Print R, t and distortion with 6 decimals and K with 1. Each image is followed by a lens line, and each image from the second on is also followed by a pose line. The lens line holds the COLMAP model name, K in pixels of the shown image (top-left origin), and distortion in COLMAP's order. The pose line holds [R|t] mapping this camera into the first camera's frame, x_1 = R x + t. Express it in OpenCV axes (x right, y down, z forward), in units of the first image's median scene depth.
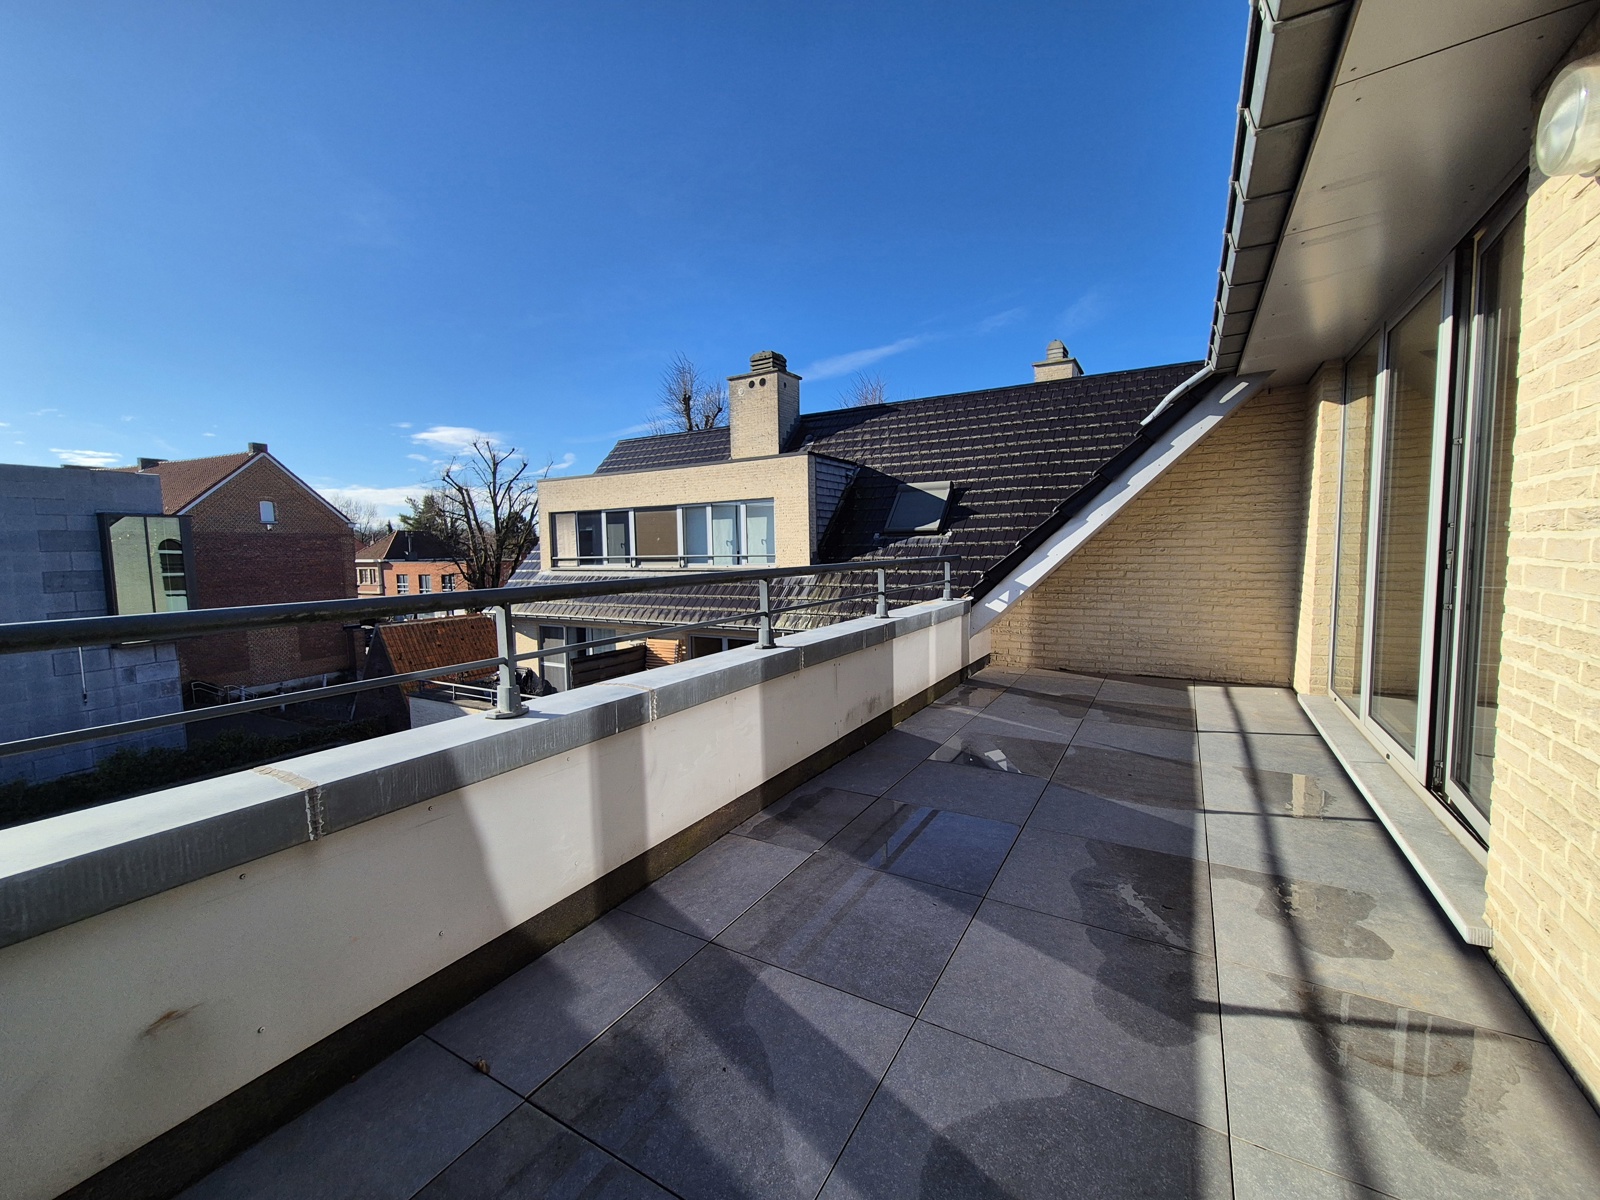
lens RADIAL K [[648.5, 0, 795.8], [0, 648.5, 599.4], [0, 0, 1]] dist [0.000810, 0.000135]
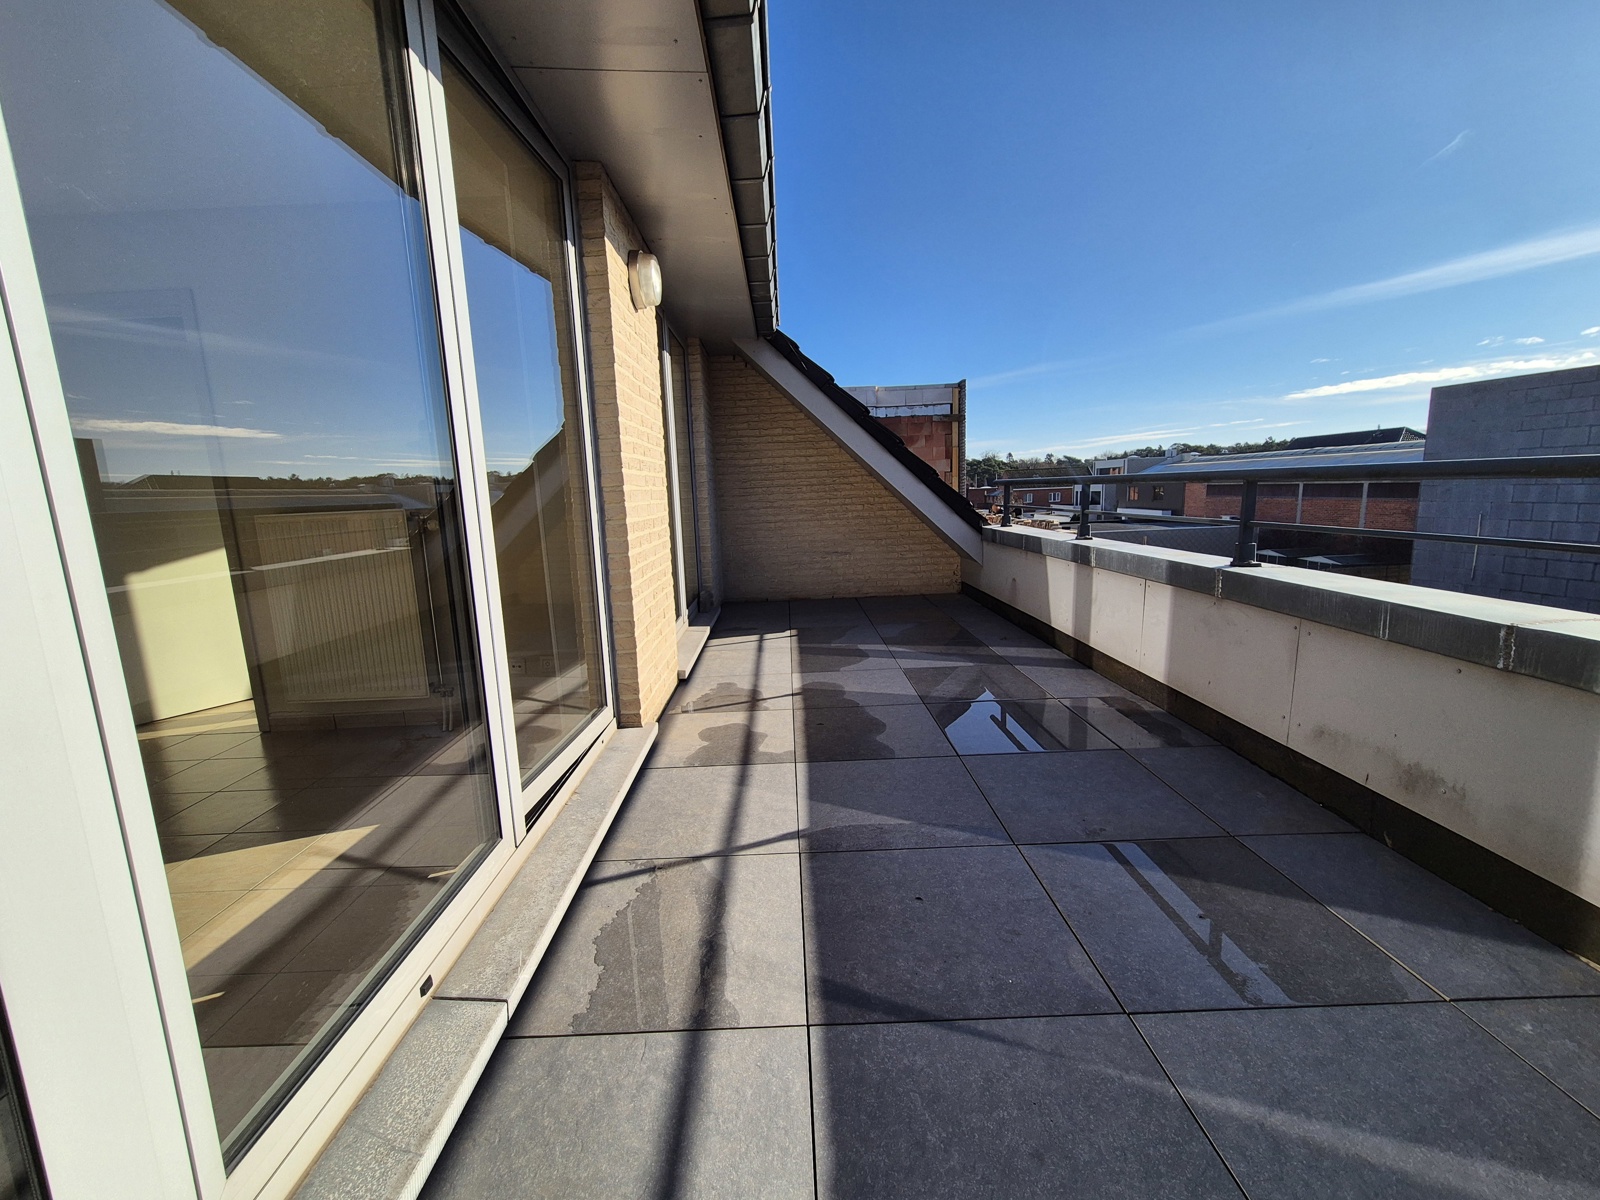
lens RADIAL K [[648.5, 0, 799.2], [0, 648.5, 596.4], [0, 0, 1]] dist [0.000810, 0.000135]
pose [[-0.844988, 0.141146, -0.515823, 1.070173], [0.013183, 0.969746, 0.243758, -0.121149], [0.534623, 0.199173, -0.821285, 1.709958]]
